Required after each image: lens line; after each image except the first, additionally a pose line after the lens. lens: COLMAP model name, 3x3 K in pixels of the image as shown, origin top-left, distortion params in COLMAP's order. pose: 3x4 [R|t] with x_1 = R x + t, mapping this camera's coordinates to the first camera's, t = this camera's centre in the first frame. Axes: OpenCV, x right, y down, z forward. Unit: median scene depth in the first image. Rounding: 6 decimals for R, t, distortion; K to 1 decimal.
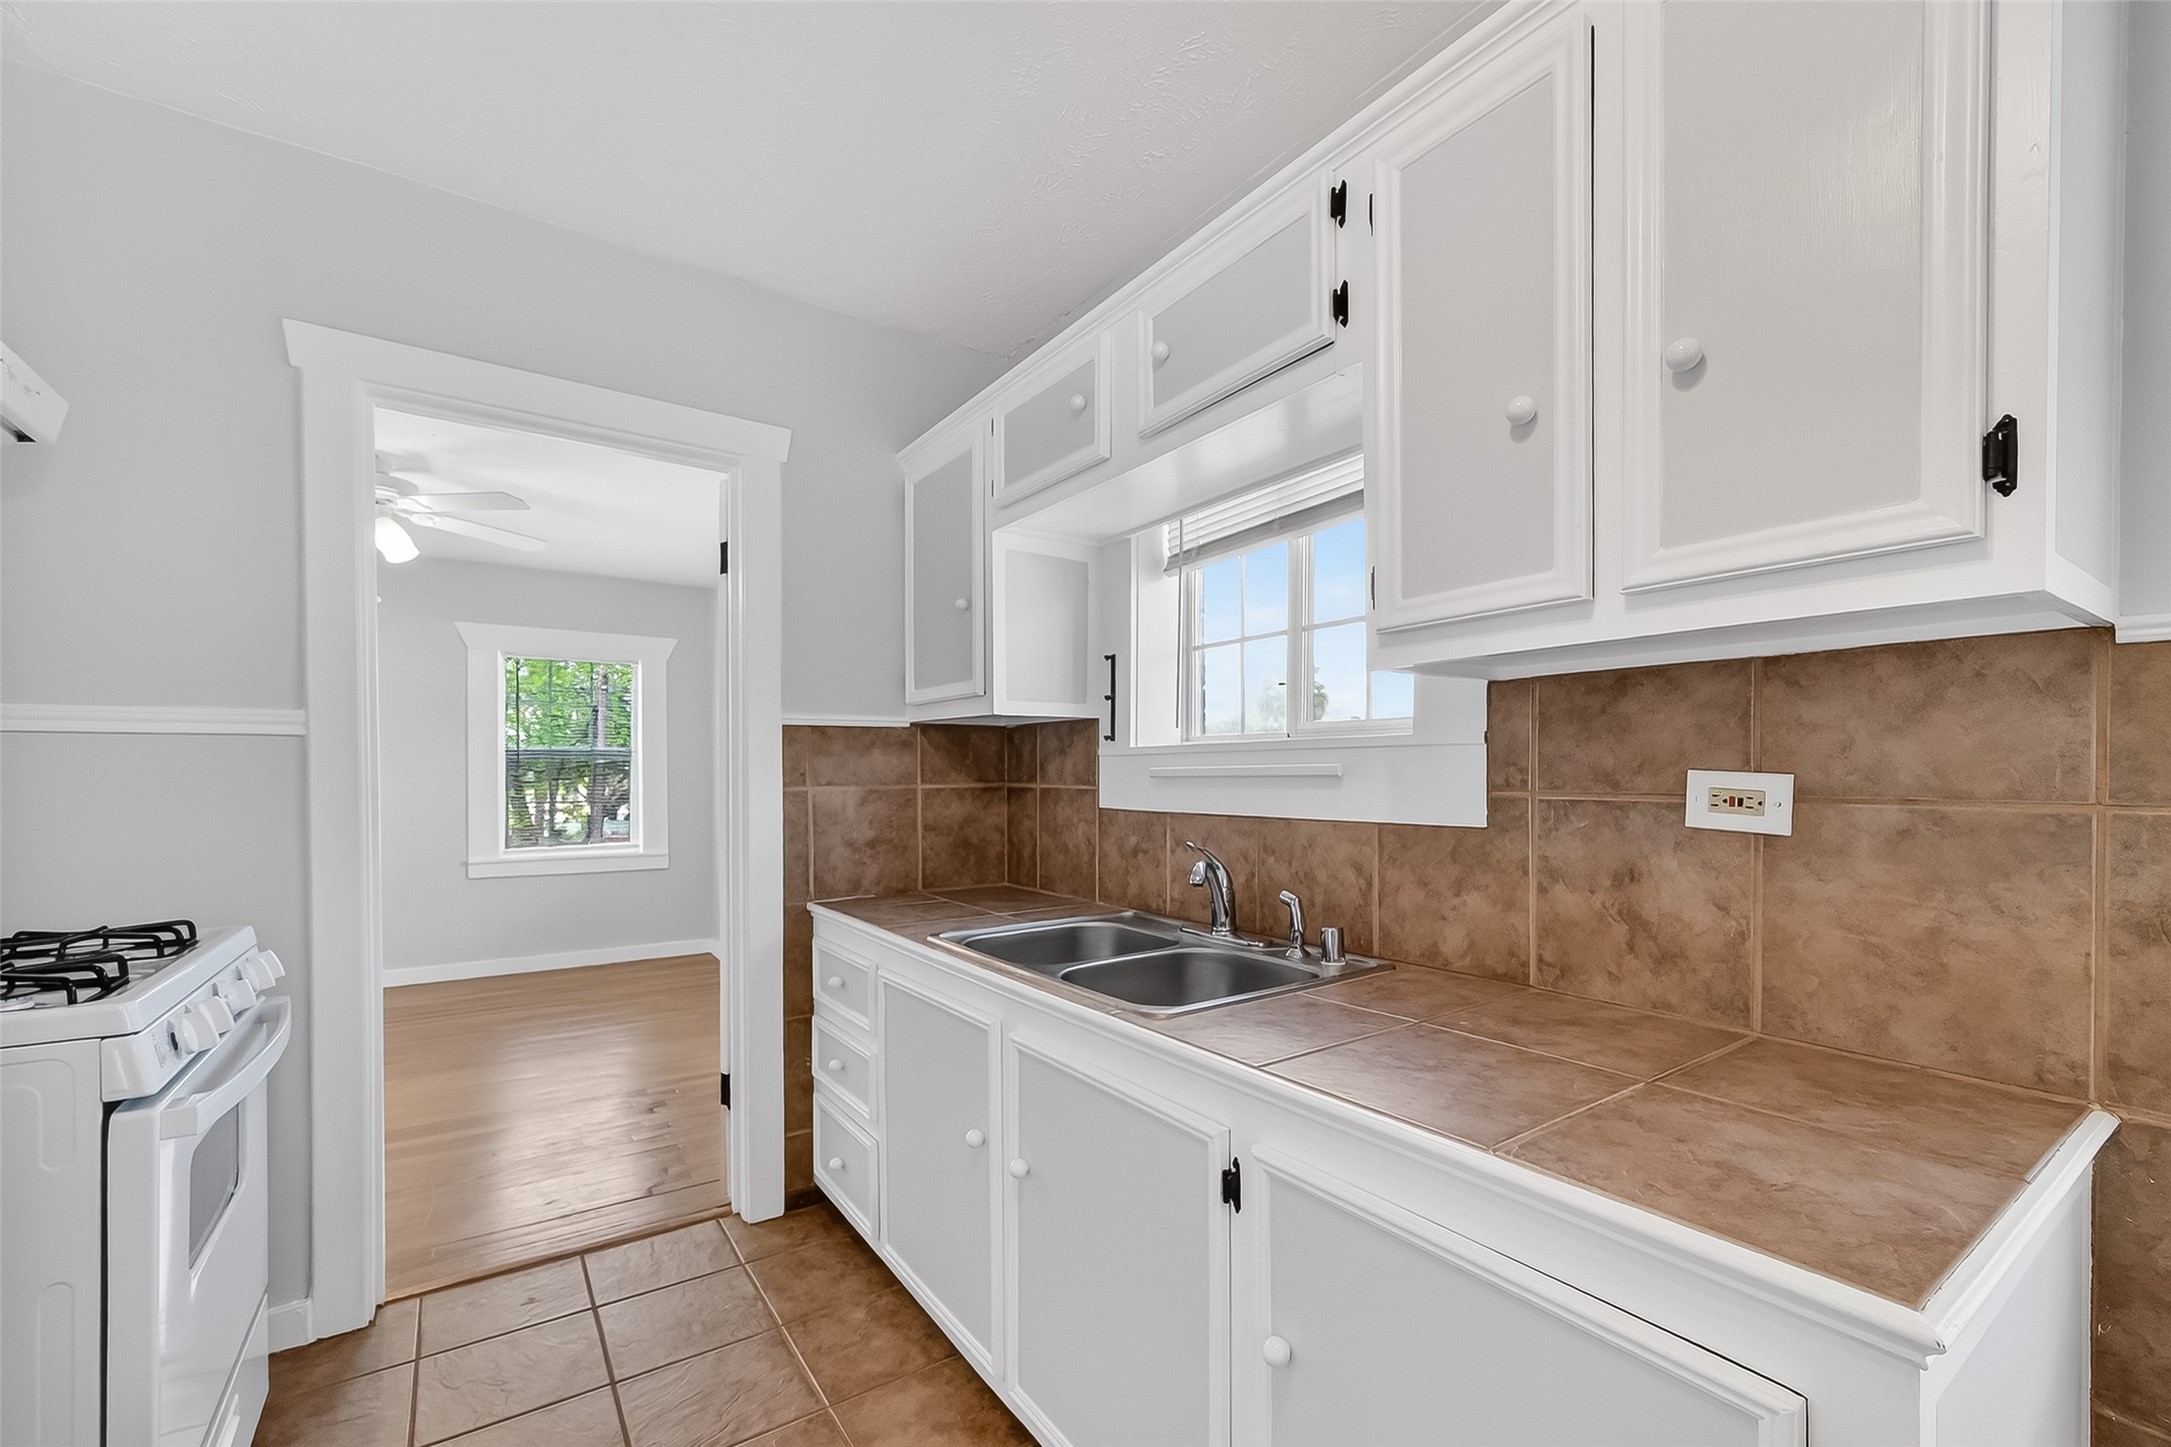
lens RADIAL K [[920.7, 0, 1143.3], [0, 920.7, 779.7], [0, 0, 1]] dist [-0.000294, 0.000025]
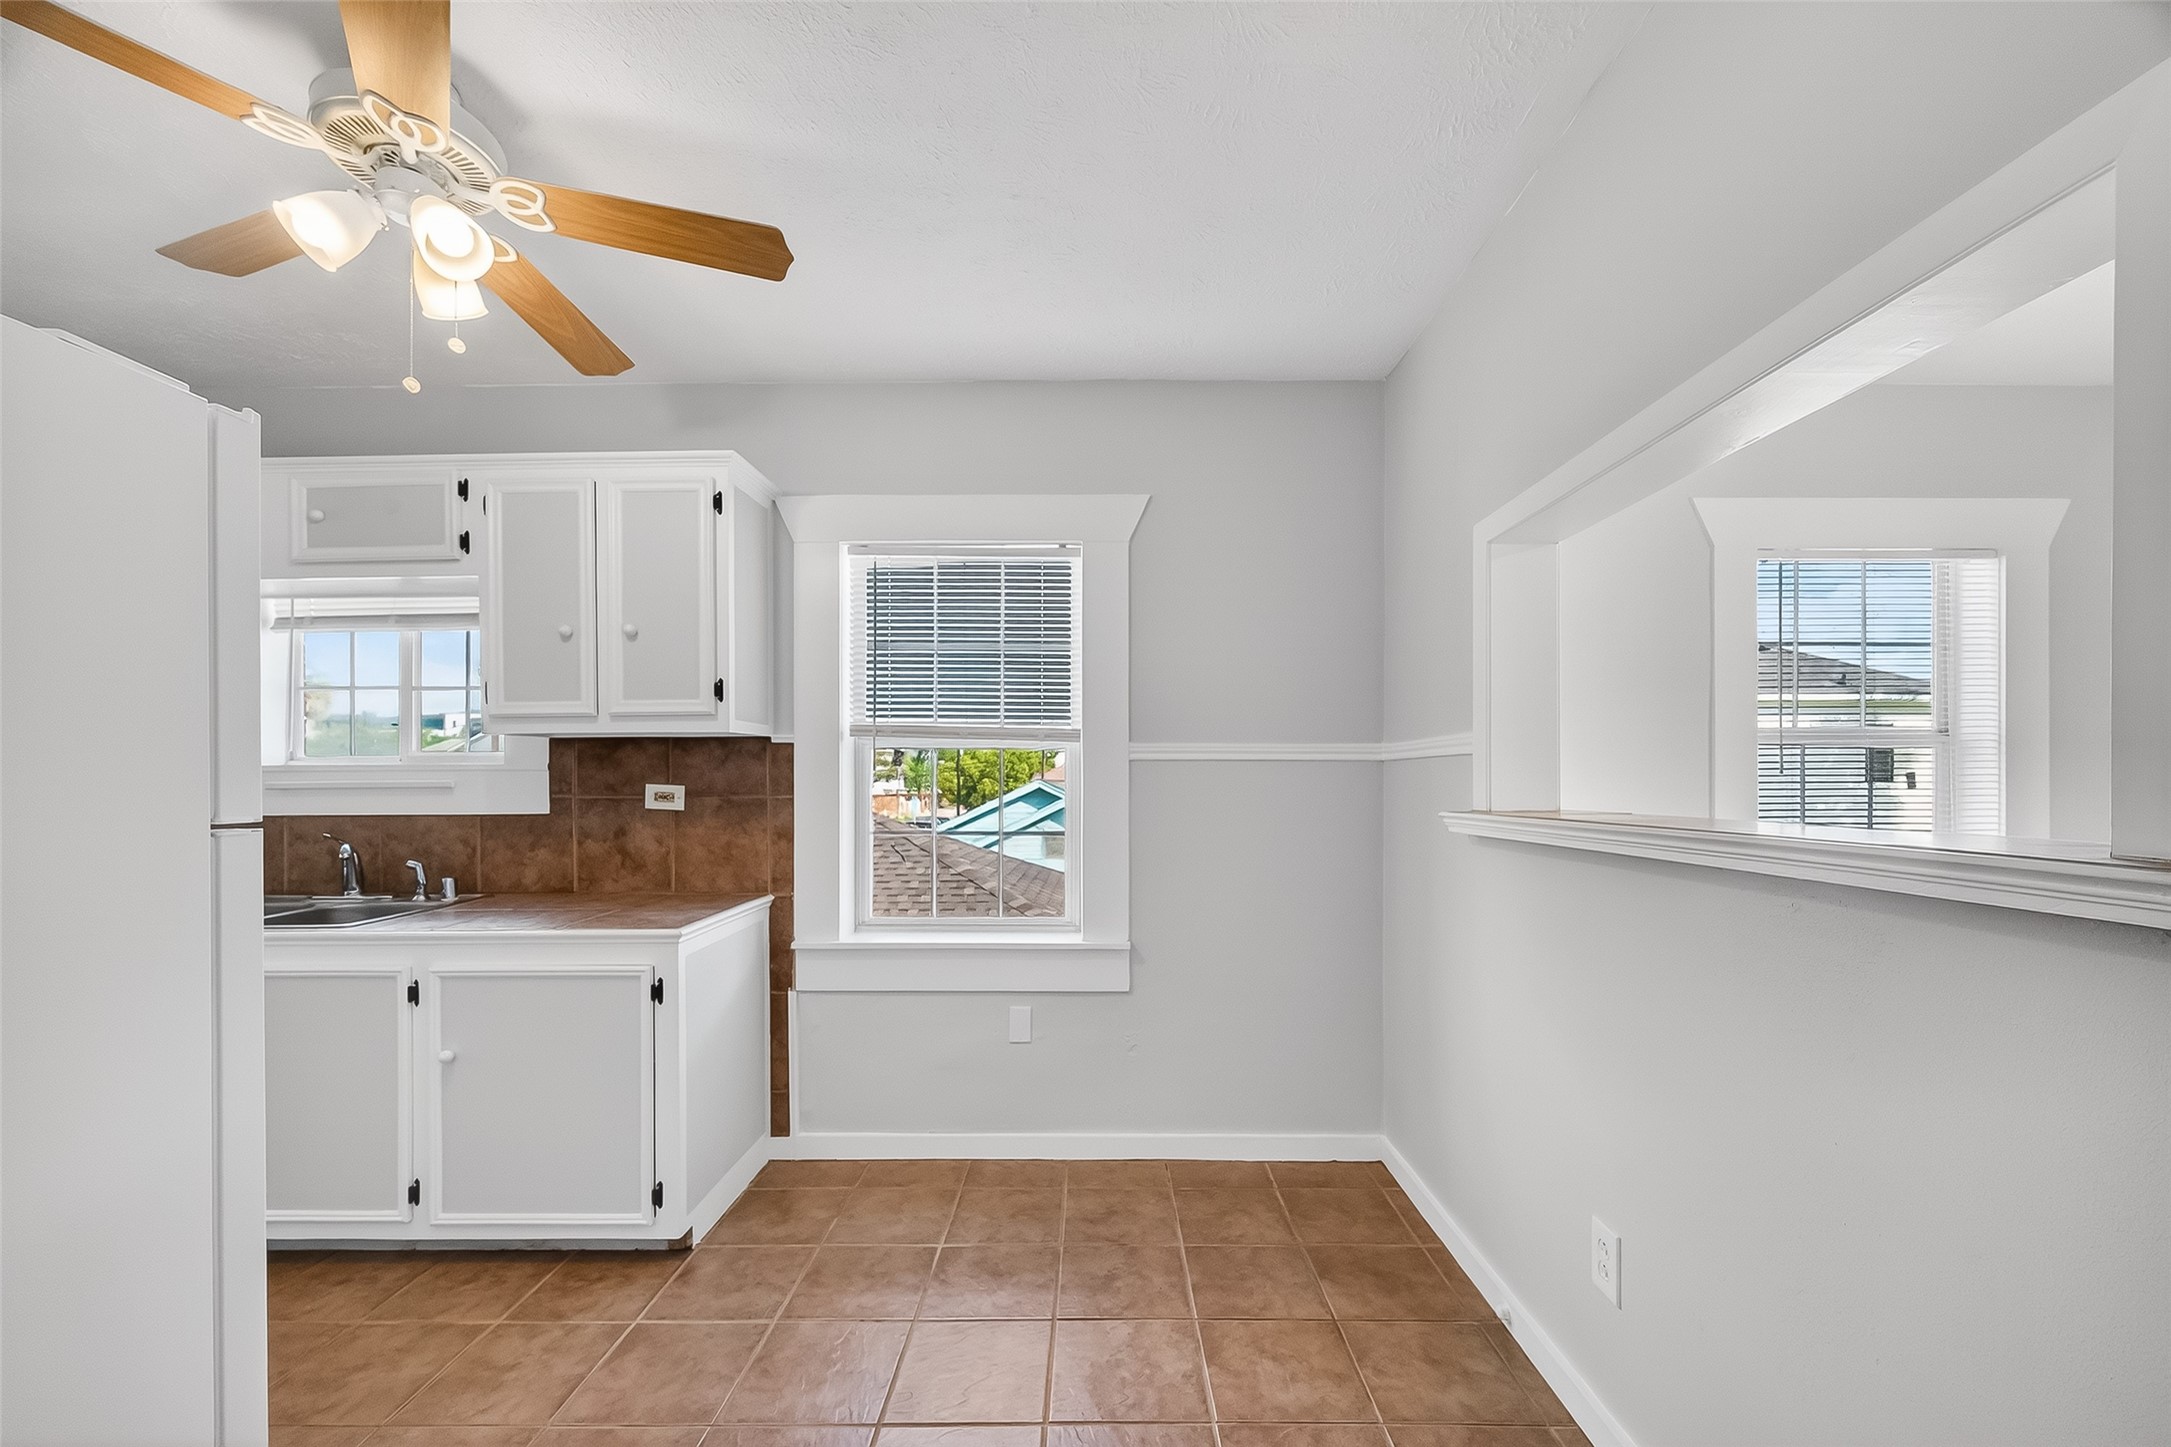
lens RADIAL K [[865.8, 0, 1075.5], [0, 865.8, 778.4], [0, 0, 1]] dist [0.000832, 0.000210]
pose [[0.614839, -0.004856, 0.788638, -0.313535], [0.009374, 0.999955, -0.001150, -0.008087], [-0.788597, 0.008100, 0.614857, -0.812915]]
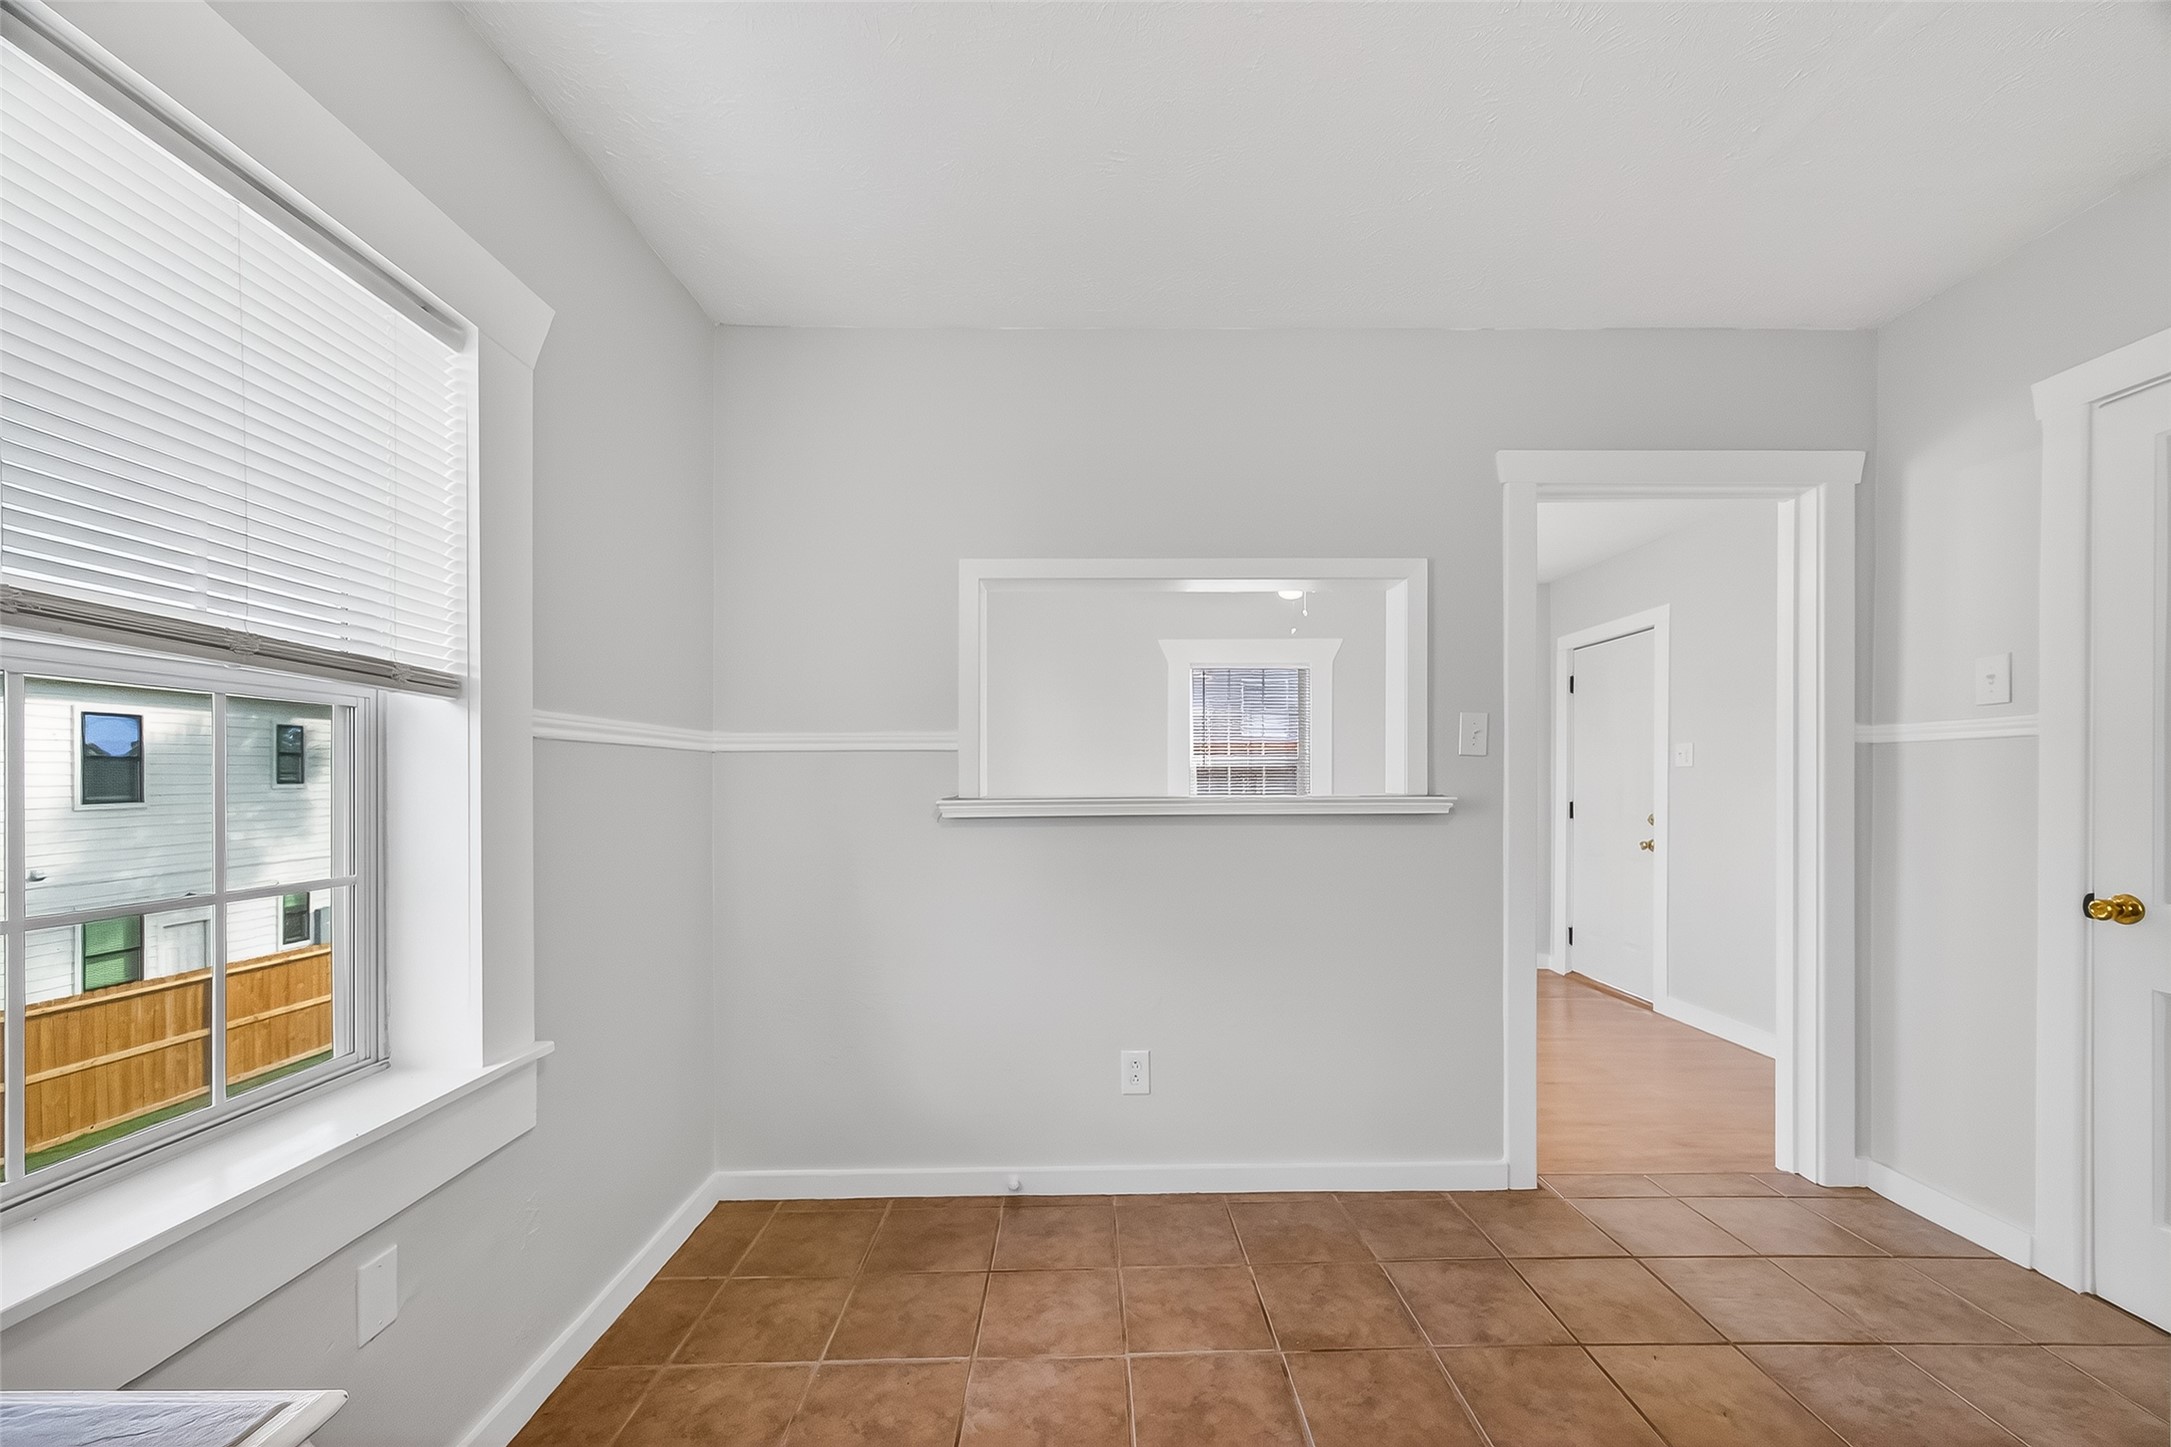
lens RADIAL K [[854.1, 0, 1113.3], [0, 854.1, 760.8], [0, 0, 1]] dist [0.000087, 0.000171]
pose [[-0.816499, 0.016433, 0.577113, -0.083704], [0.009292, 0.999839, -0.015323, 0.002904], [-0.577272, -0.007149, -0.816521, 0.398497]]
